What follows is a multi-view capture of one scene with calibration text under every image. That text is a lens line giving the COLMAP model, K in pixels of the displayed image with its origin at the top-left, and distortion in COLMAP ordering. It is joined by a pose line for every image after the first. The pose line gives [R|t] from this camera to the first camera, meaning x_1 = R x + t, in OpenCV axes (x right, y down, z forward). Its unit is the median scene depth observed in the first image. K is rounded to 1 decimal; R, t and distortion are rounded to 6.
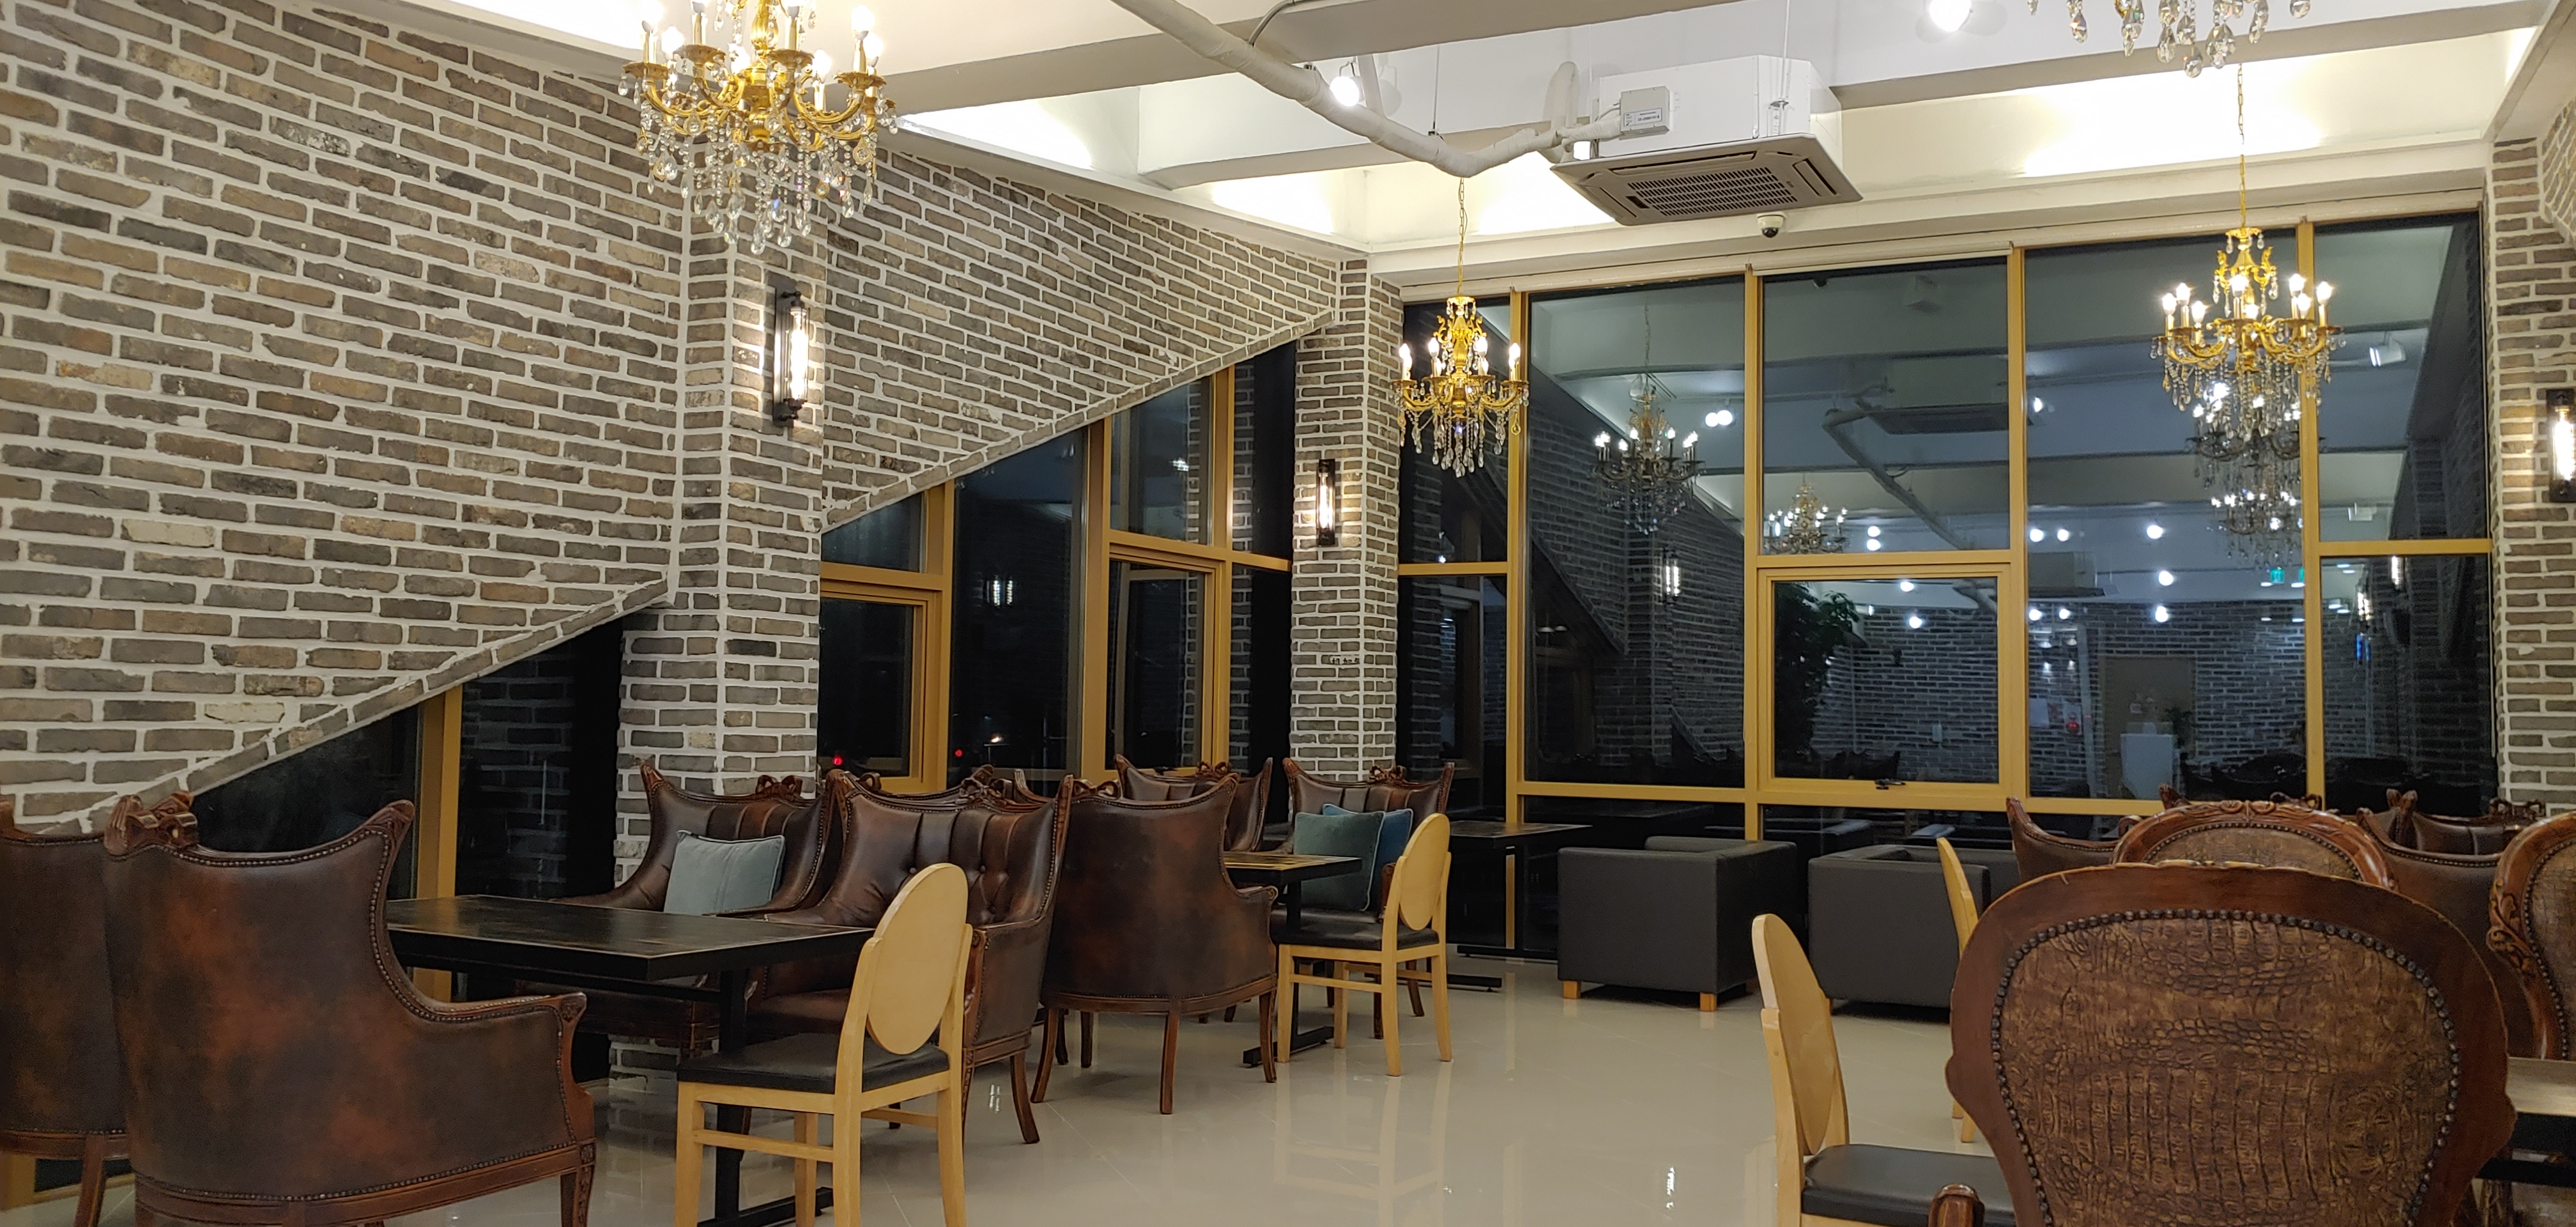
lens RADIAL K [[2003.2, 0, 1288.0], [0, 2003.2, 613.5], [0, 0, 1]] dist [0.003888, 0.000887]
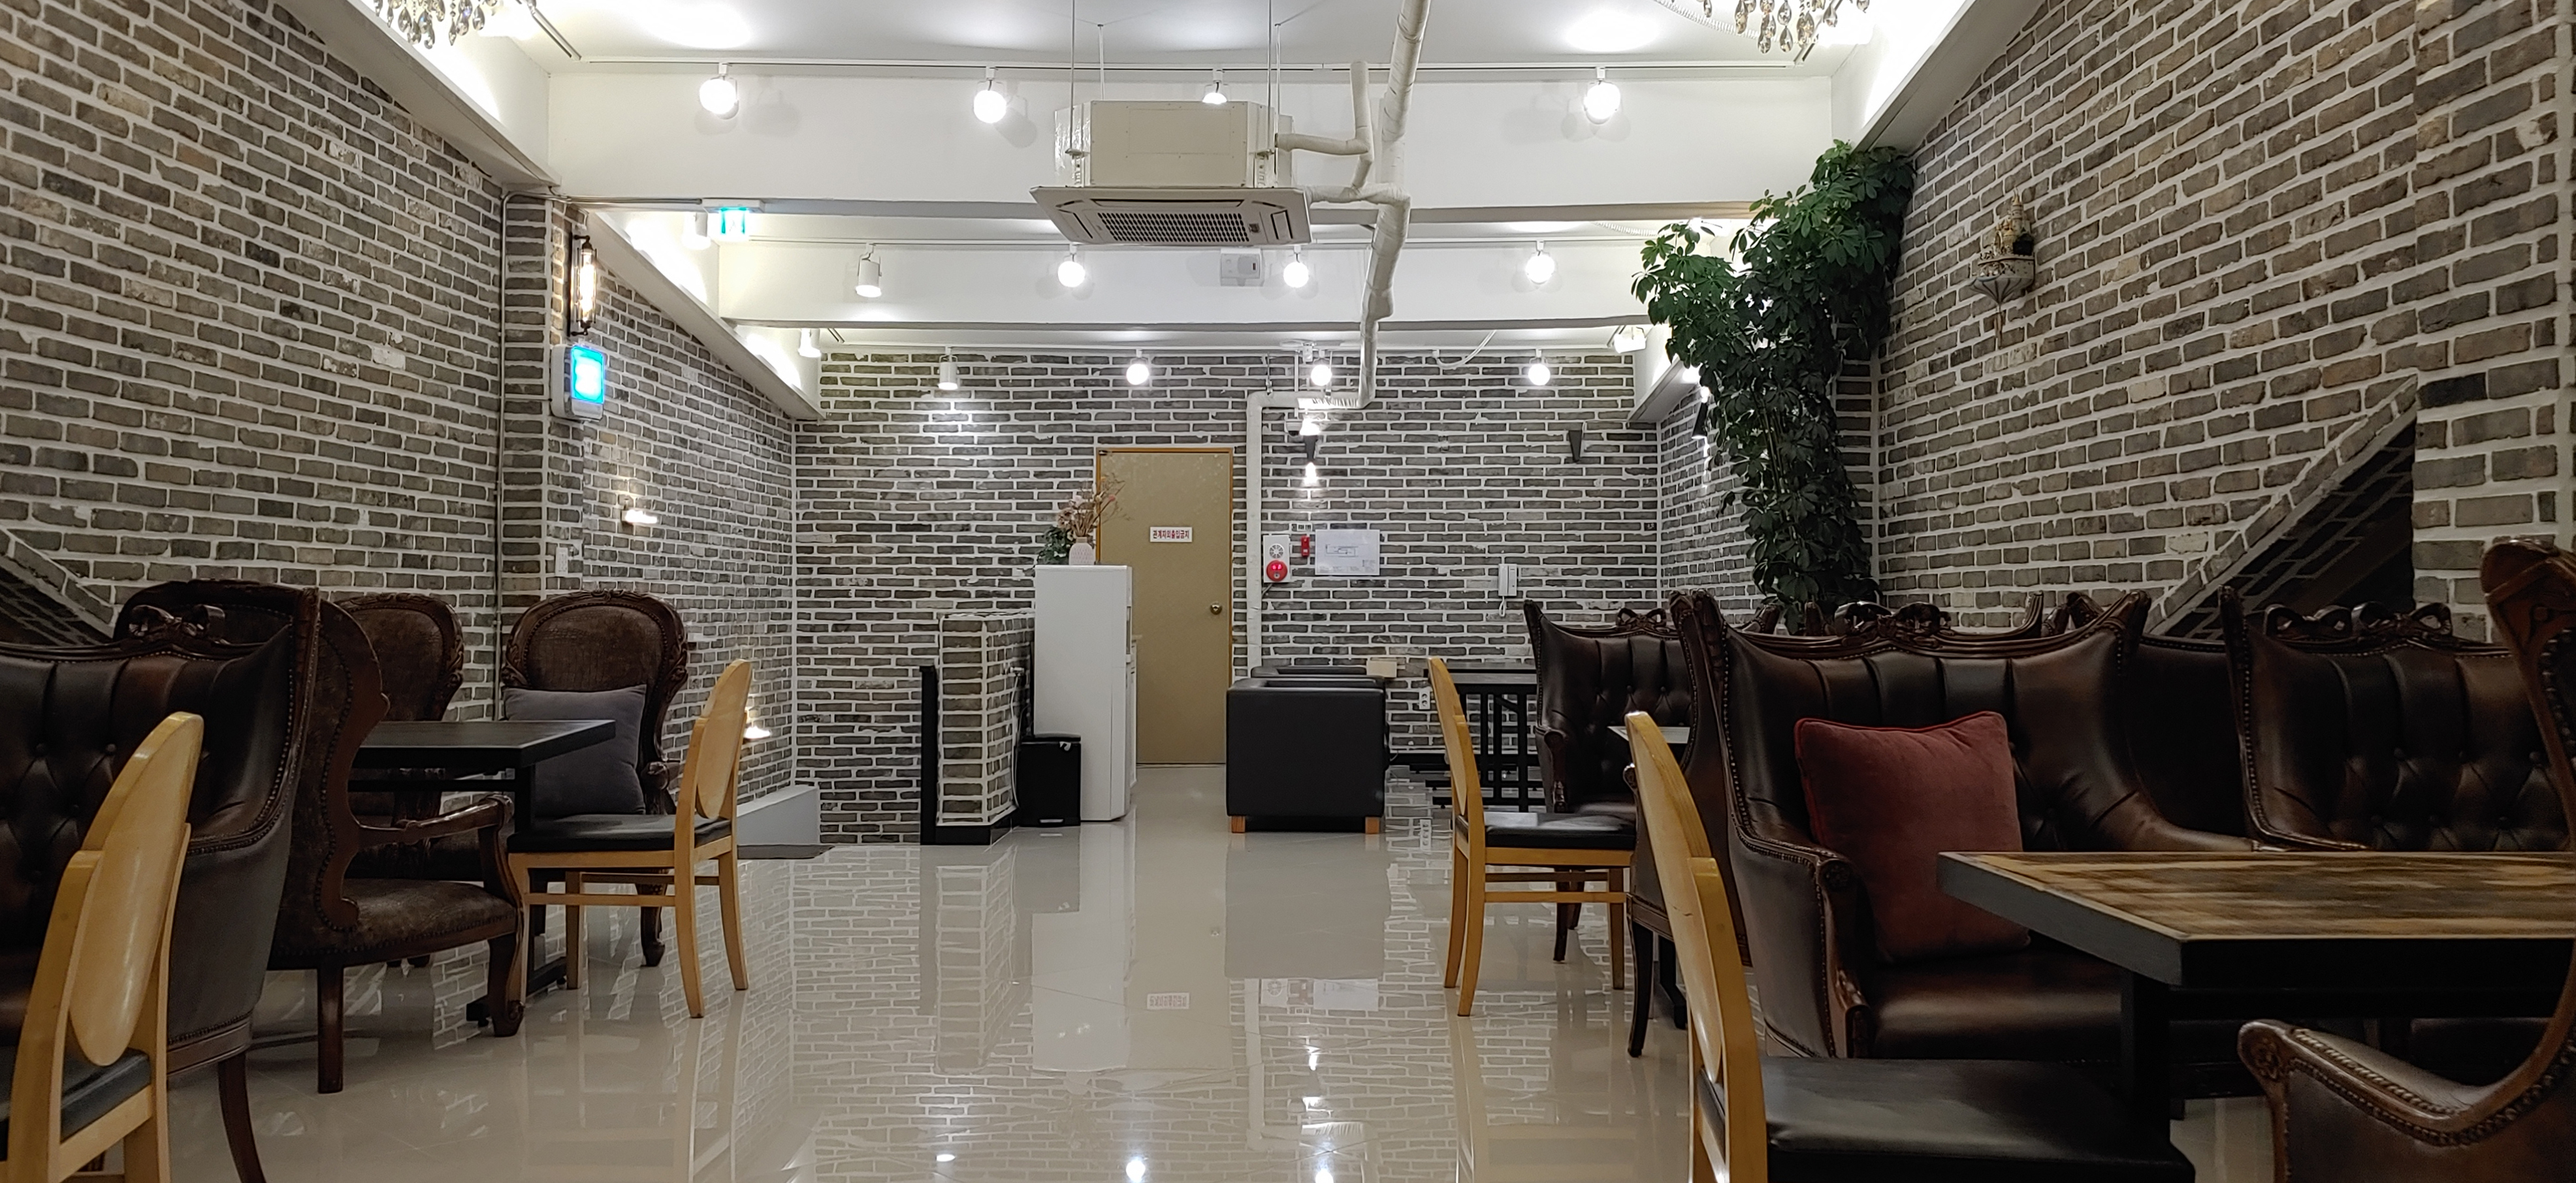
lens RADIAL K [[2039.8, 0, 1288.0], [0, 2039.8, 591.5], [0, 0, 1]] dist [0.003993, 0.001568]
pose [[-0.896442, -0.021699, -0.442630, 0.349318], [0.008413, 0.997787, -0.065954, 0.130821], [0.443081, -0.062848, -0.894276, 1.615241]]
